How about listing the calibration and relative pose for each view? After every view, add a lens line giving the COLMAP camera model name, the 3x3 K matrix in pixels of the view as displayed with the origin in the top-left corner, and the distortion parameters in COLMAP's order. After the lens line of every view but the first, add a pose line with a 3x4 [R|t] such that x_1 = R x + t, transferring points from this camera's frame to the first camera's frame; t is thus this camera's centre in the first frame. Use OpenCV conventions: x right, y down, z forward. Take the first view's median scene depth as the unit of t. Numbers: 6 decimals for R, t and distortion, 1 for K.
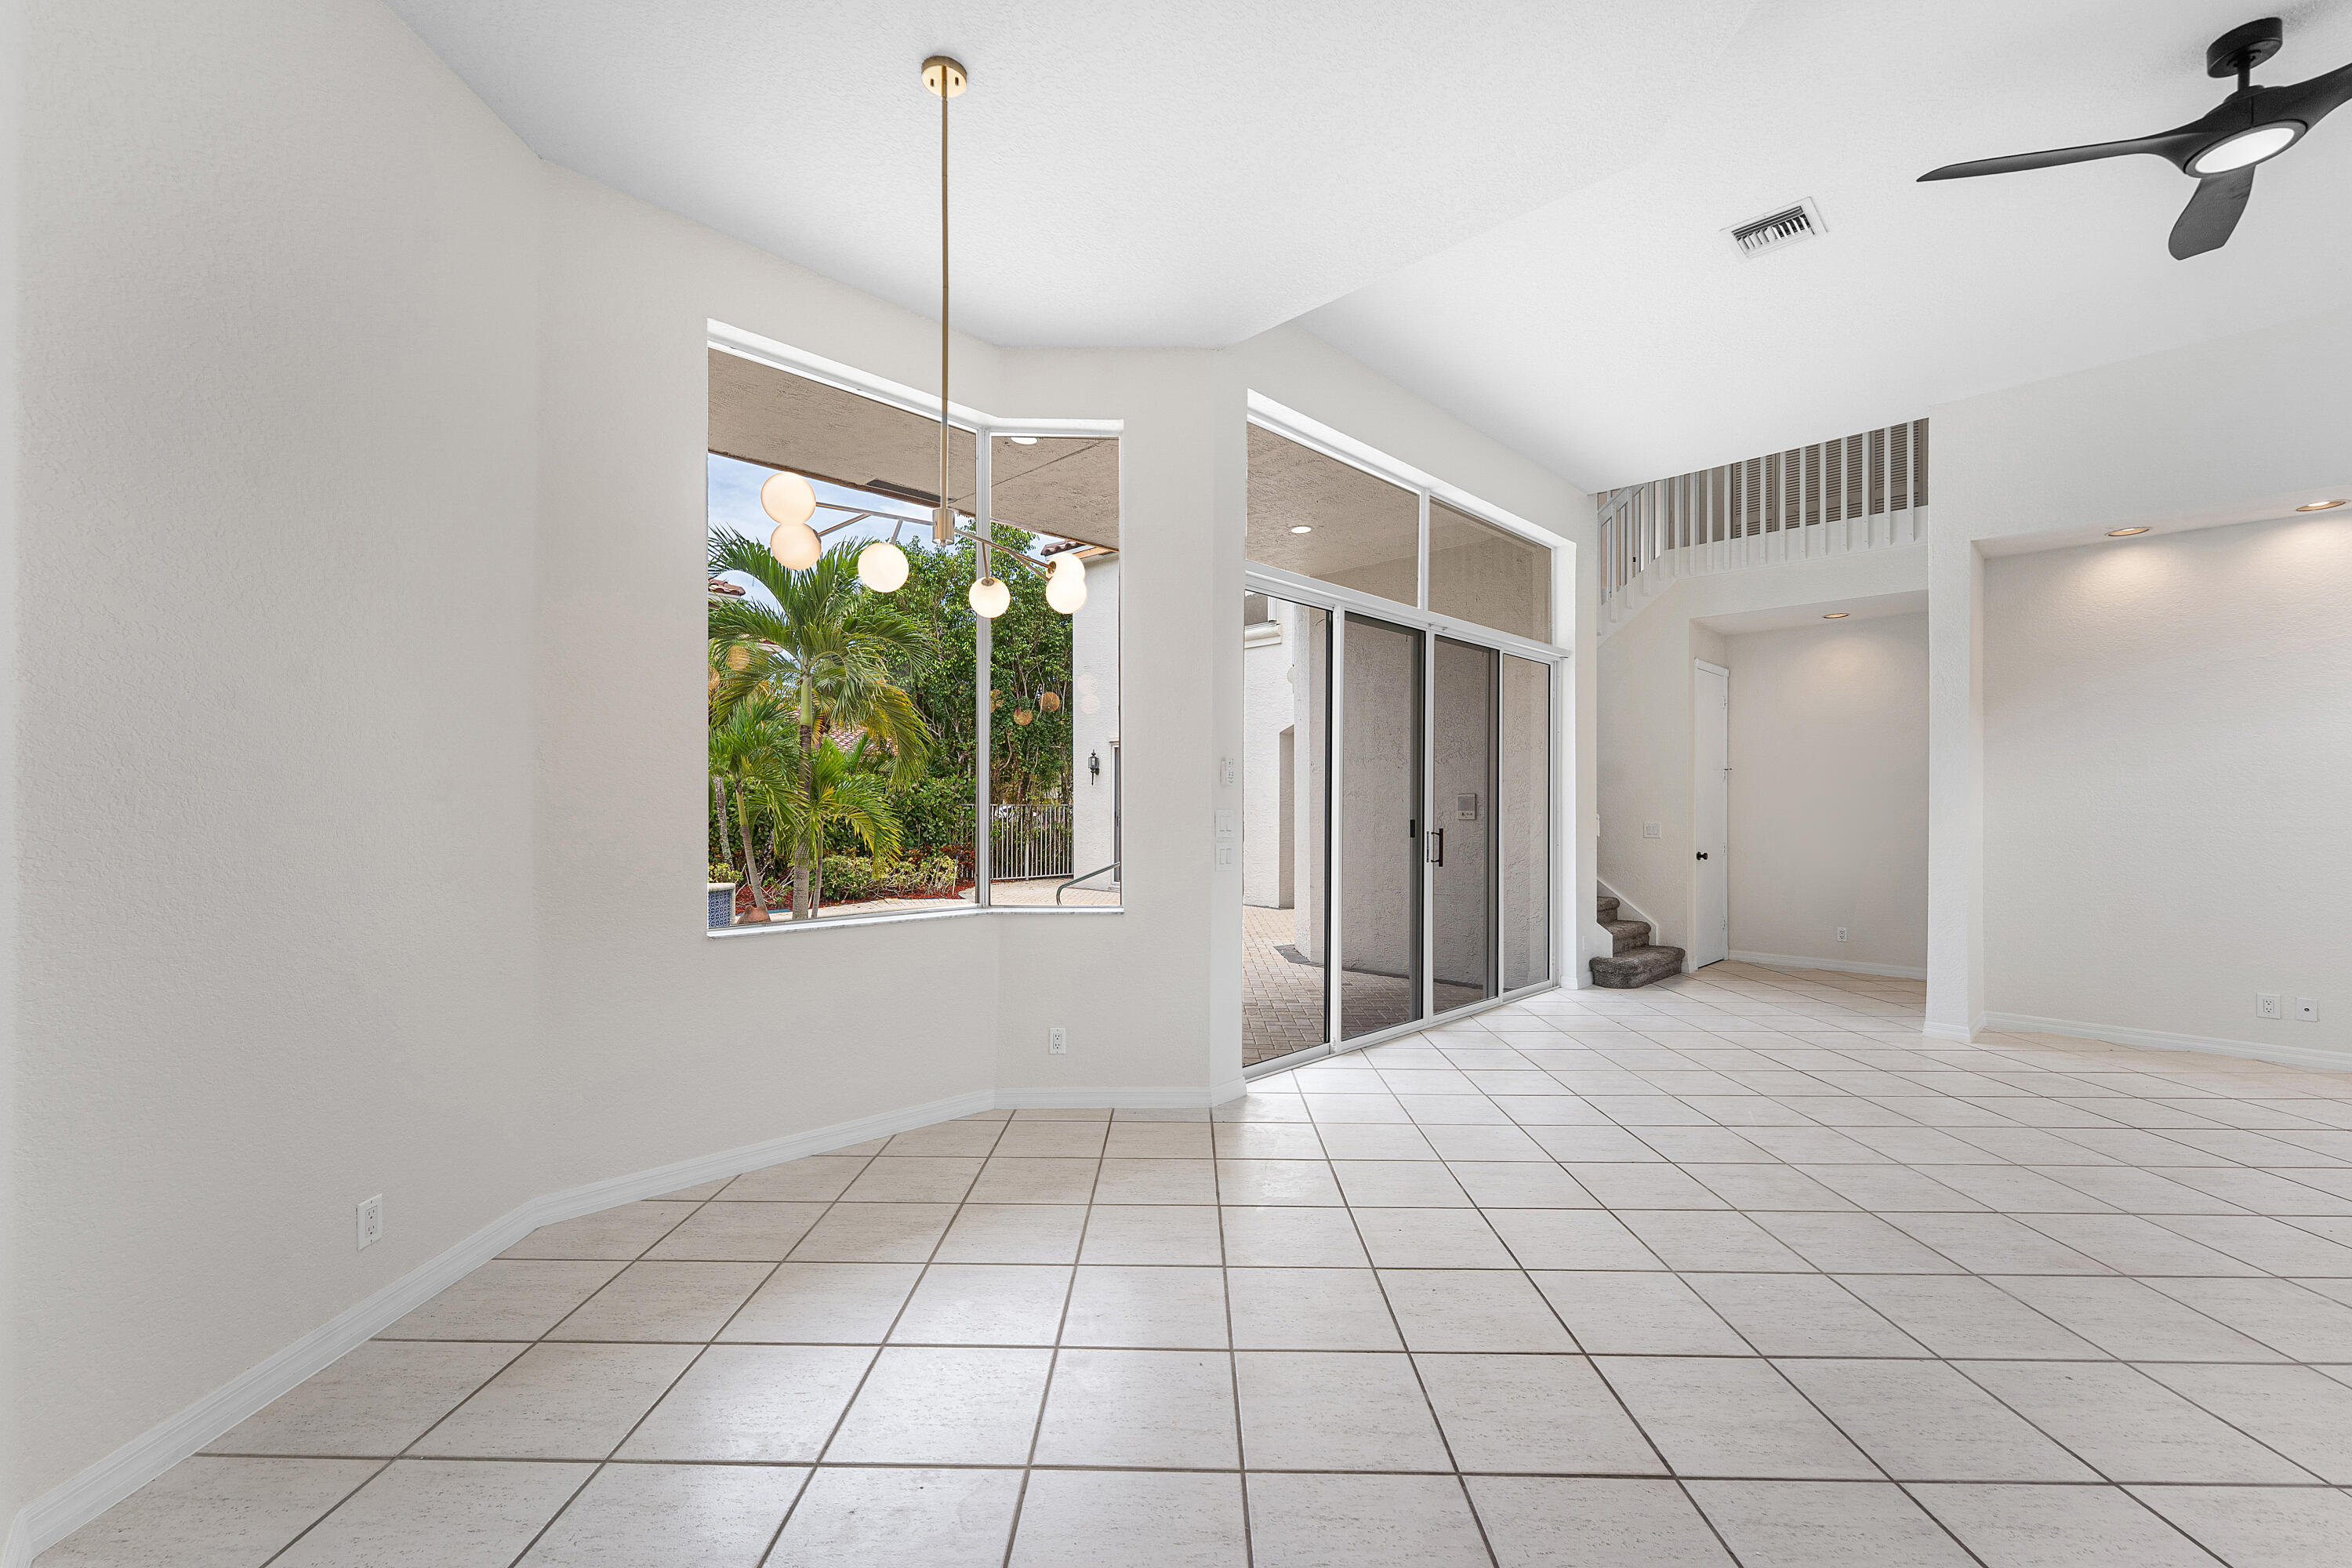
lens RADIAL K [[963.9, 0, 1174.8], [0, 963.9, 796.9], [0, 0, 1]] dist [-0.001353, 0.000395]
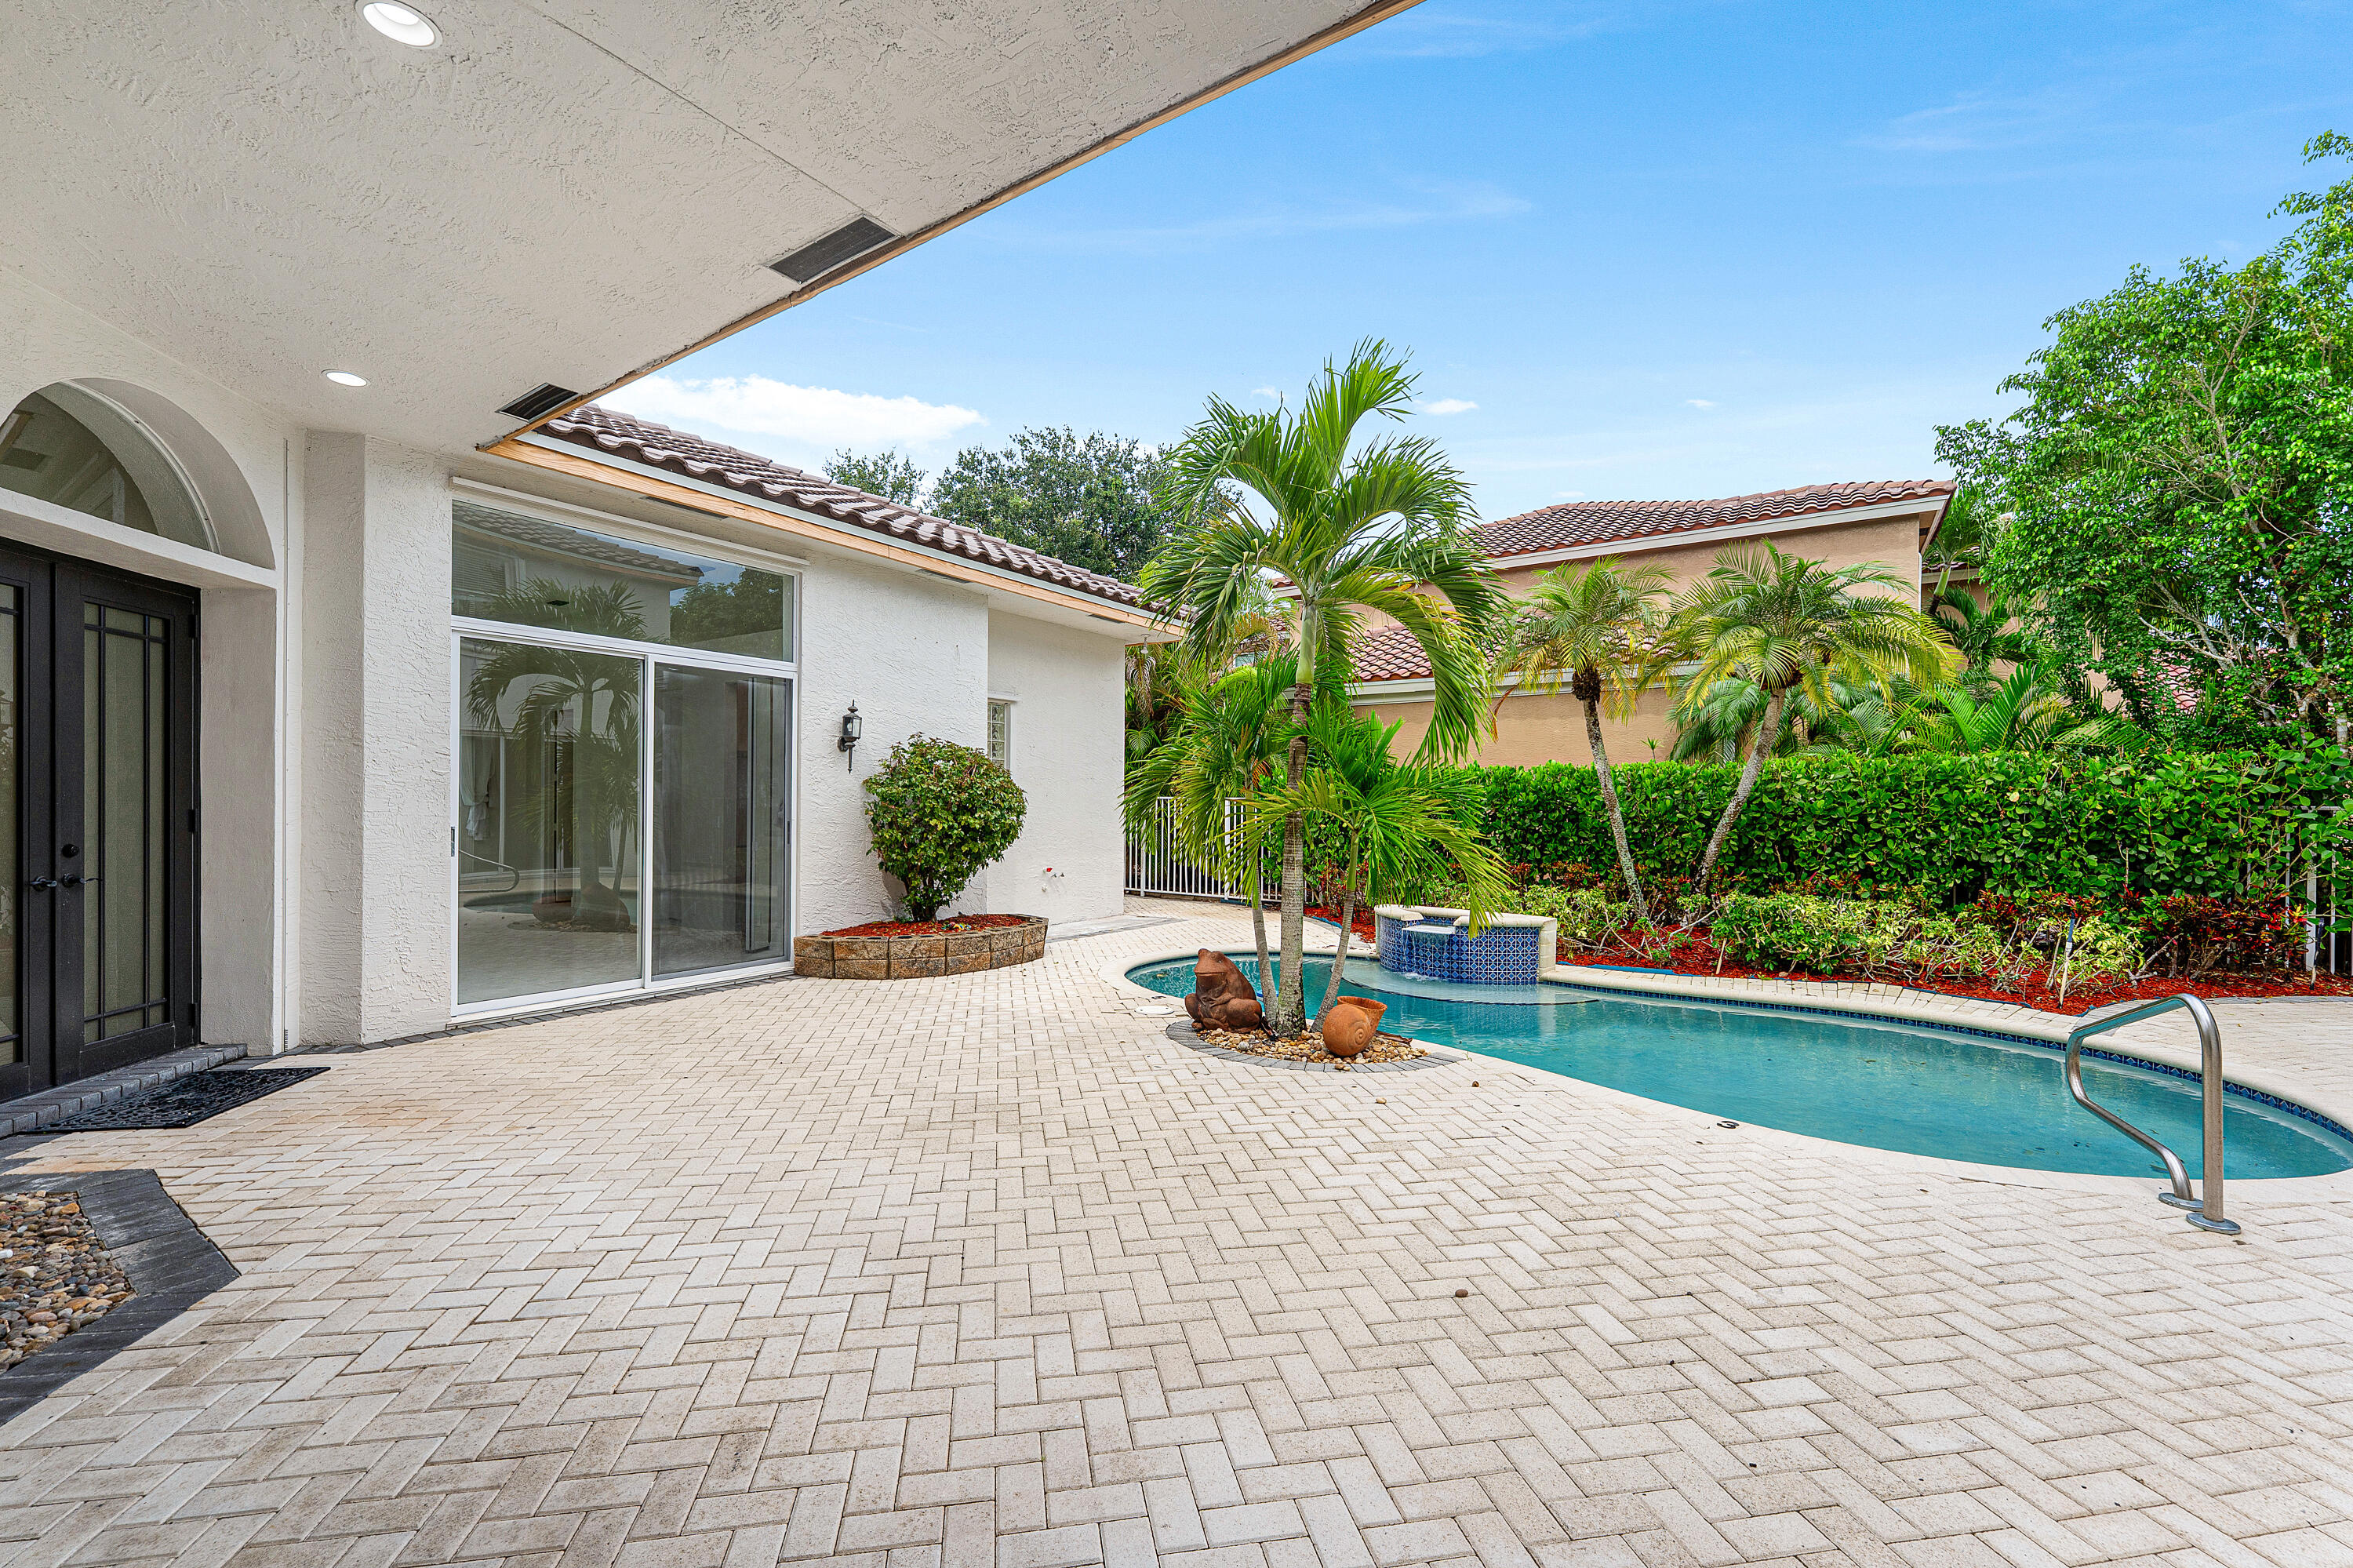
lens RADIAL K [[964.4, 0, 1169.2], [0, 964.4, 808.1], [0, 0, 1]] dist [-0.001353, 0.000395]
pose [[0.192359, 0.003227, -0.981319, 0.292896], [0.005119, 0.999978, 0.004292, 0.008270], [0.981311, -0.005849, 0.192339, 0.999000]]
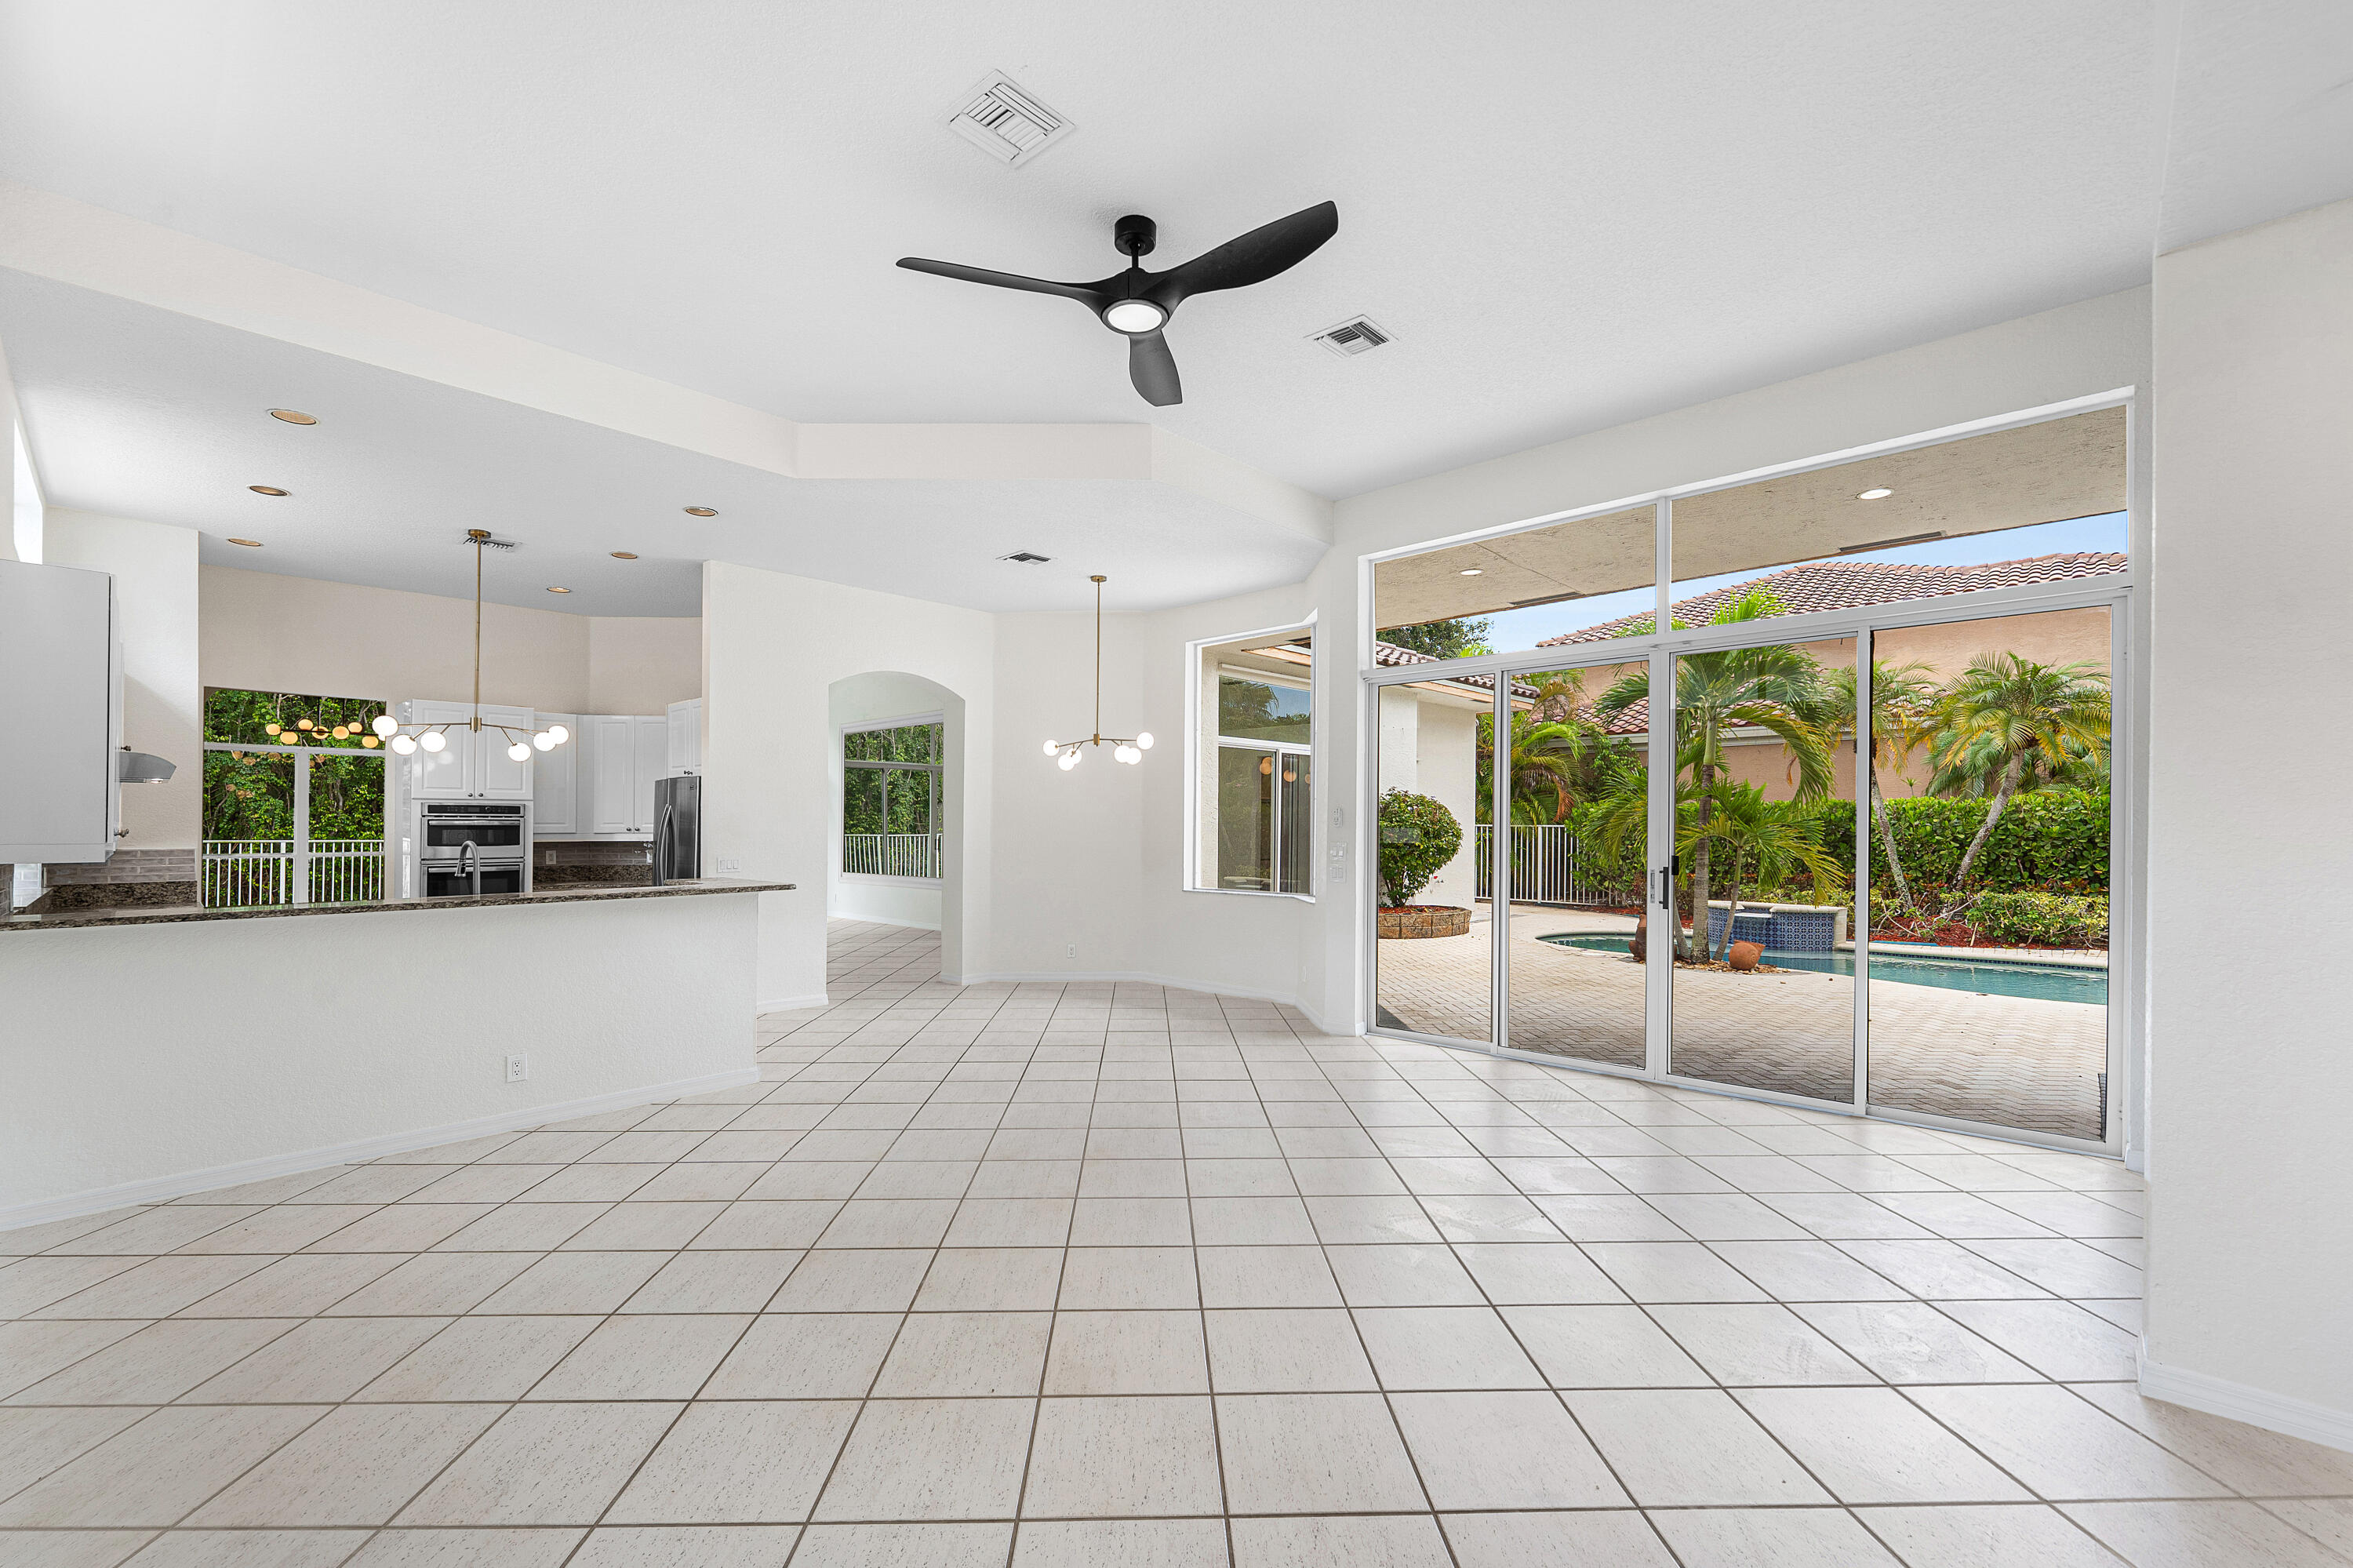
lens RADIAL K [[964.4, 0, 1143.6], [0, 964.4, 835.0], [0, 0, 1]] dist [-0.001353, 0.000395]
pose [[0.008884, 0.005533, -0.999945, 0.960739], [0.011037, 0.999923, 0.005631, -0.005005], [0.999900, -0.011086, 0.008822, 0.401664]]
